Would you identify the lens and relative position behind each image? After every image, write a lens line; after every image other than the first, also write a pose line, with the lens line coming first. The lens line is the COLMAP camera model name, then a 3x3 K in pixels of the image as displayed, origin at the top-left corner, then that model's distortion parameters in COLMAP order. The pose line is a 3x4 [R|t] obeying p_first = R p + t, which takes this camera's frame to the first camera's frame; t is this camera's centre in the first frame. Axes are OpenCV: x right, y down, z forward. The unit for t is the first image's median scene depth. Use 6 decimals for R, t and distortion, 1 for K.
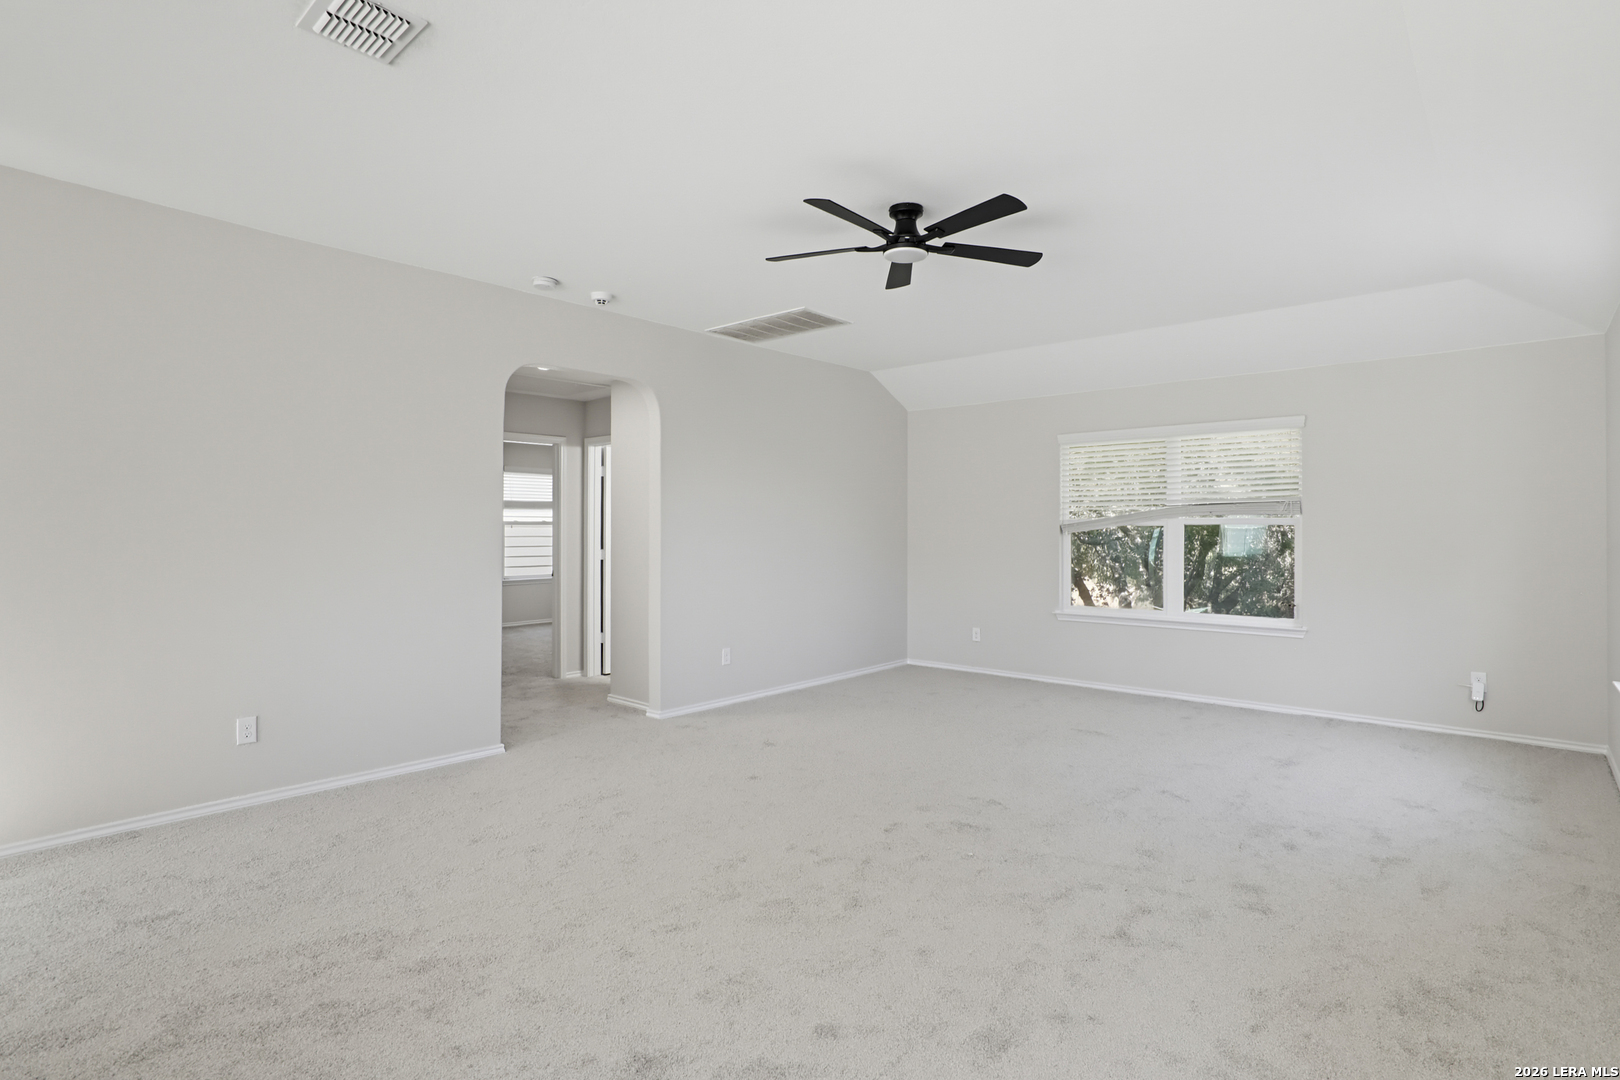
lens RADIAL K [[819.7, 0, 810.8], [0, 819.7, 534.9], [0, 0, 1]] dist [-0.023177, 0.008330]
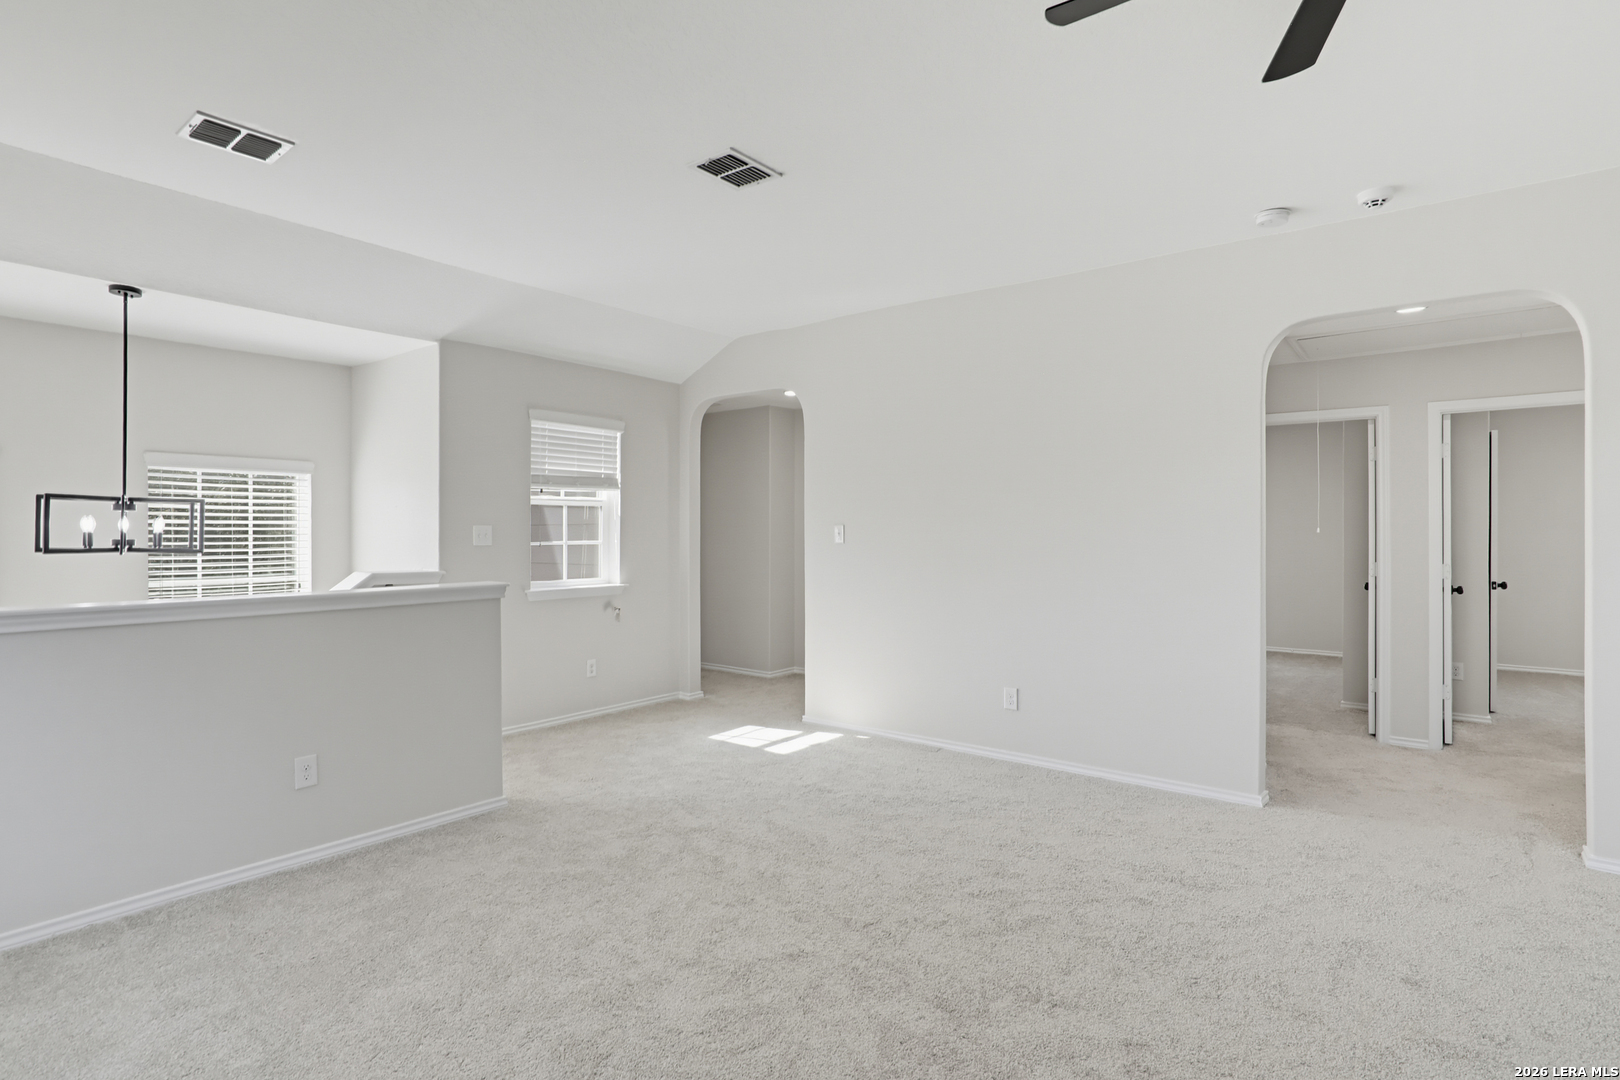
lens RADIAL K [[819.7, 0, 810.8], [0, 819.7, 534.5], [0, 0, 1]] dist [-0.023177, 0.008330]
pose [[0.051419, 0.001759, -0.998676, 0.458788], [-0.006383, 0.999979, 0.001433, -0.004610], [0.998657, 0.006301, 0.051429, 0.566370]]
